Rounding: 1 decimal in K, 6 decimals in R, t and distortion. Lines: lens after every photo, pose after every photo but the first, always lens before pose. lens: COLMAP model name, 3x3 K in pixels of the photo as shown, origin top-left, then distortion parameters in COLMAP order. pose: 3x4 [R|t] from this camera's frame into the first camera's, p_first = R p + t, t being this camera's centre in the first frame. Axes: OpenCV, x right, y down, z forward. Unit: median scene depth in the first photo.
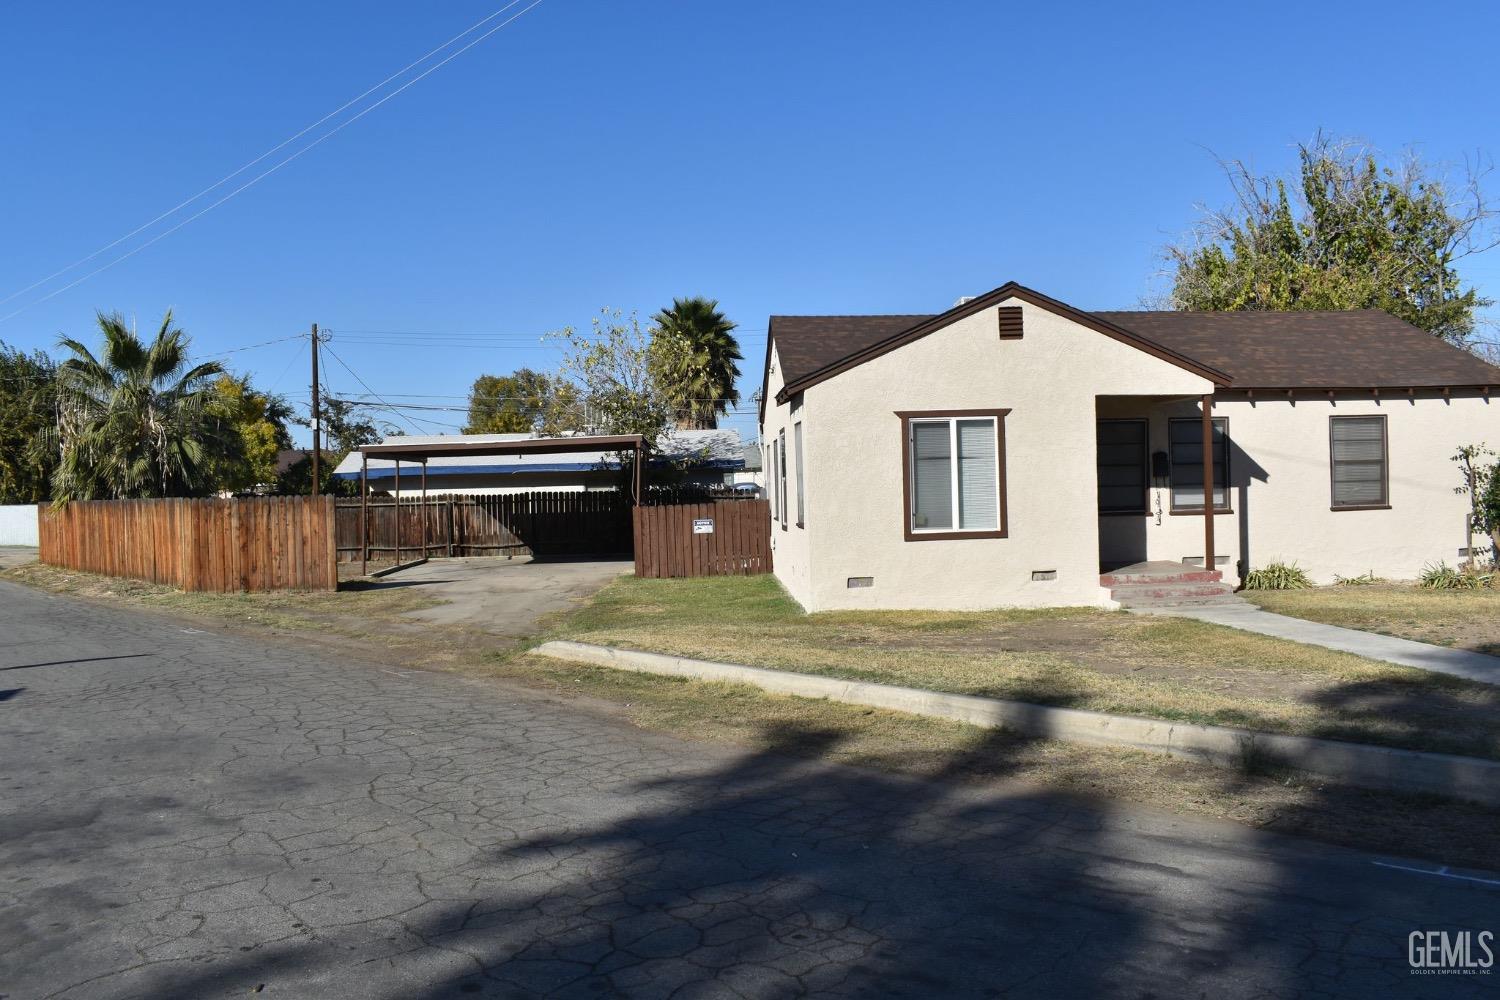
lens RADIAL K [[1189.5, 0, 755.6], [0, 1189.5, 499.2], [0, 0, 1]] dist [-0.087668, -0.001678]
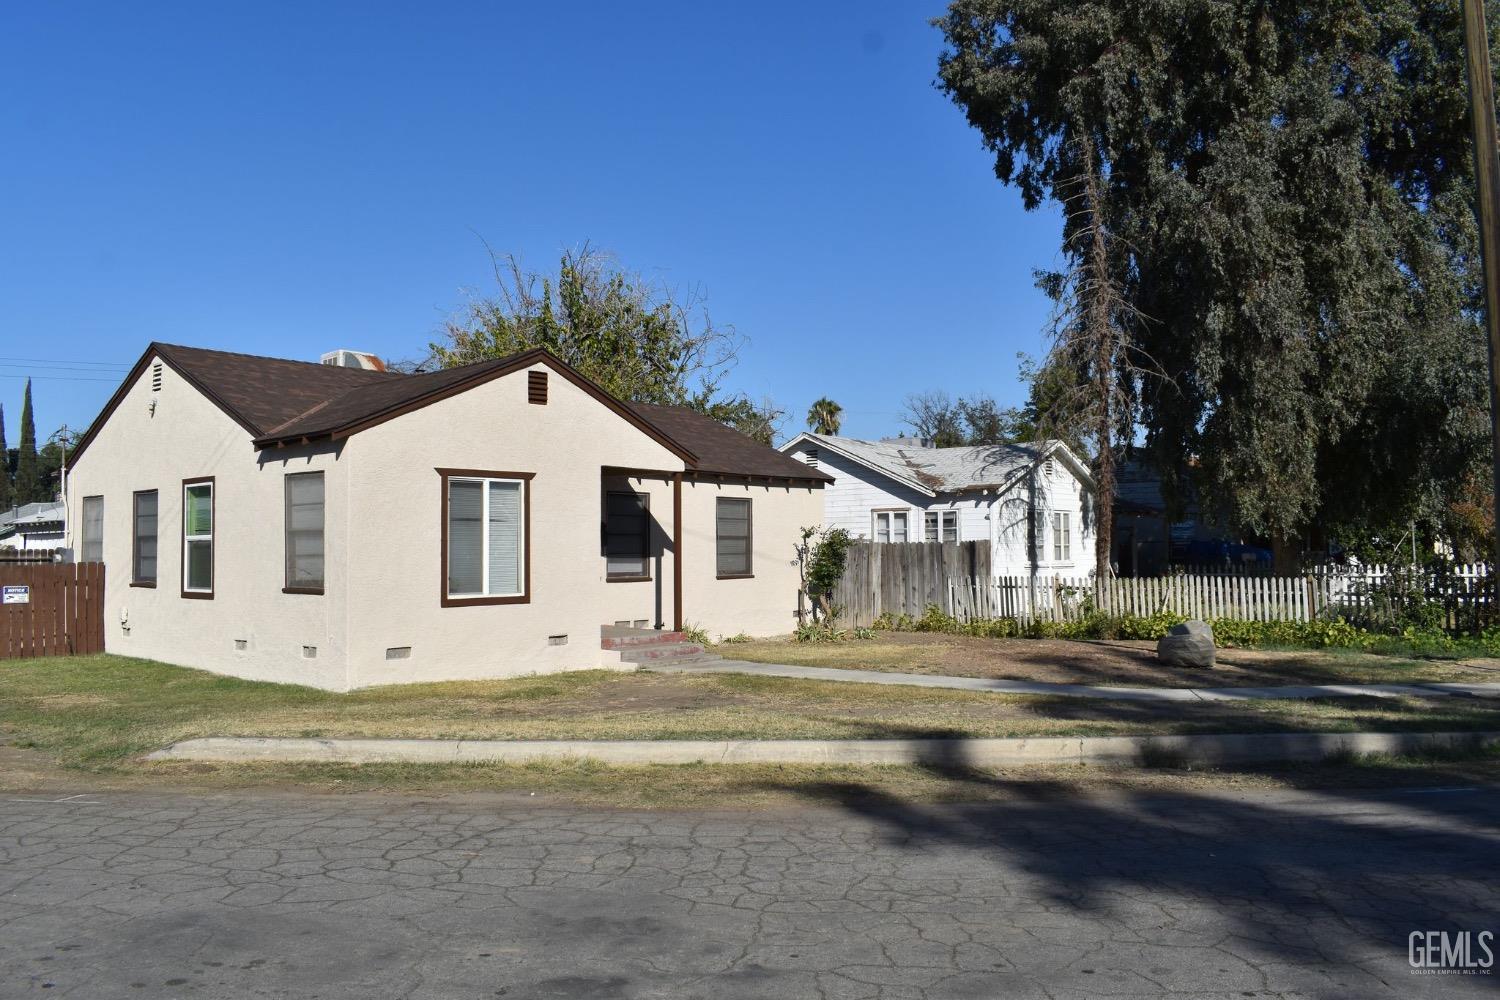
lens RADIAL K [[1189.5, 0, 755.6], [0, 1189.5, 499.2], [0, 0, 1]] dist [-0.087668, -0.001678]
pose [[0.687046, 0.053829, 0.724617, -0.272002], [-0.006340, 0.997658, -0.068101, 0.008848], [-0.726586, 0.042194, 0.685779, 0.131044]]
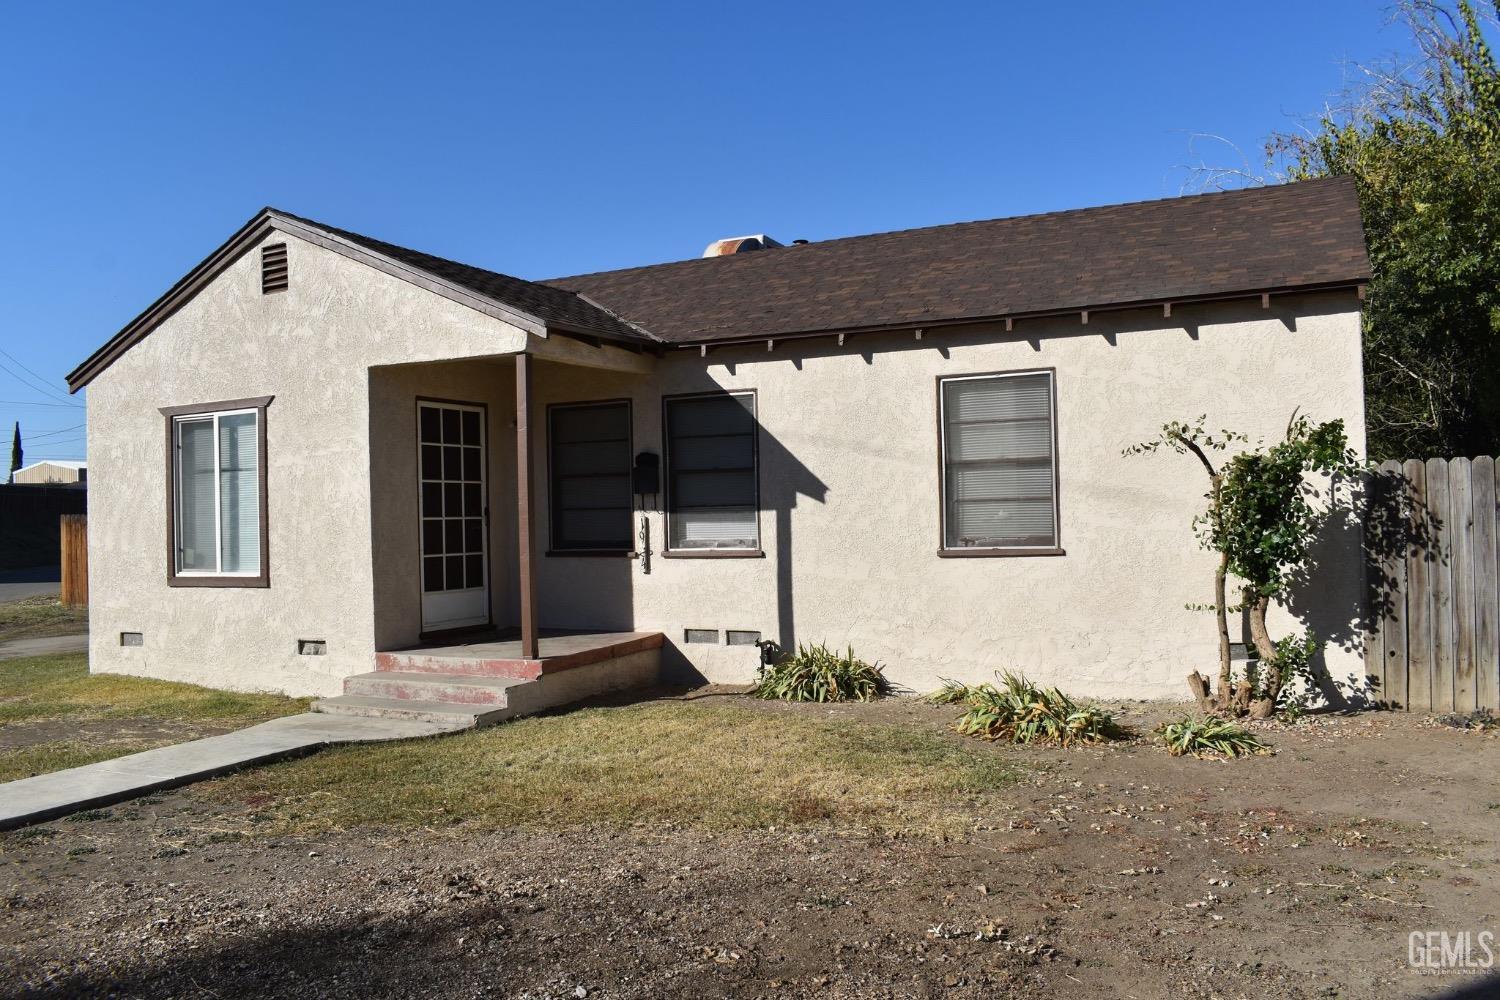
lens RADIAL K [[1137.0, 0, 750.0], [0, 1137.0, 500.0], [0, 0, 1]] dist [-0.102288, -0.000070]
pose [[0.881826, -0.003898, -0.471559, 0.540113], [-0.001429, 0.999939, -0.010937, -0.007662], [0.471573, 0.010319, 0.881767, 0.410369]]
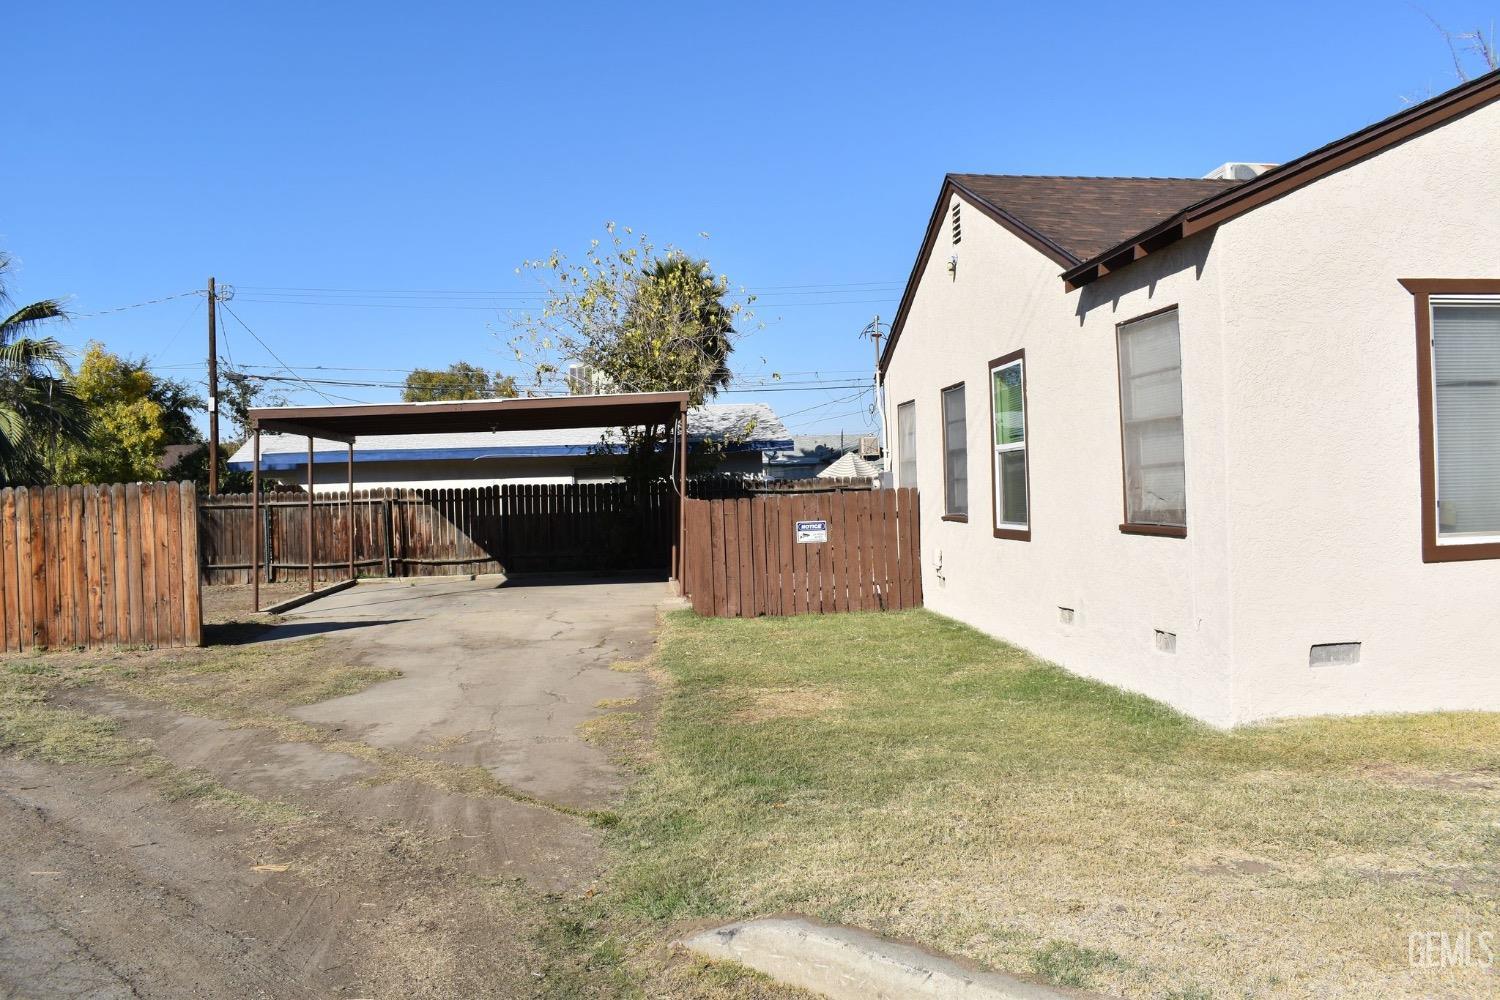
lens RADIAL K [[1189.5, 0, 755.6], [0, 1189.5, 499.2], [0, 0, 1]] dist [-0.087668, -0.001678]
pose [[0.998423, -0.004675, 0.055942, -0.112439], [0.004857, 0.999983, -0.003108, 0.008082], [-0.055926, 0.003375, 0.998429, 0.406830]]
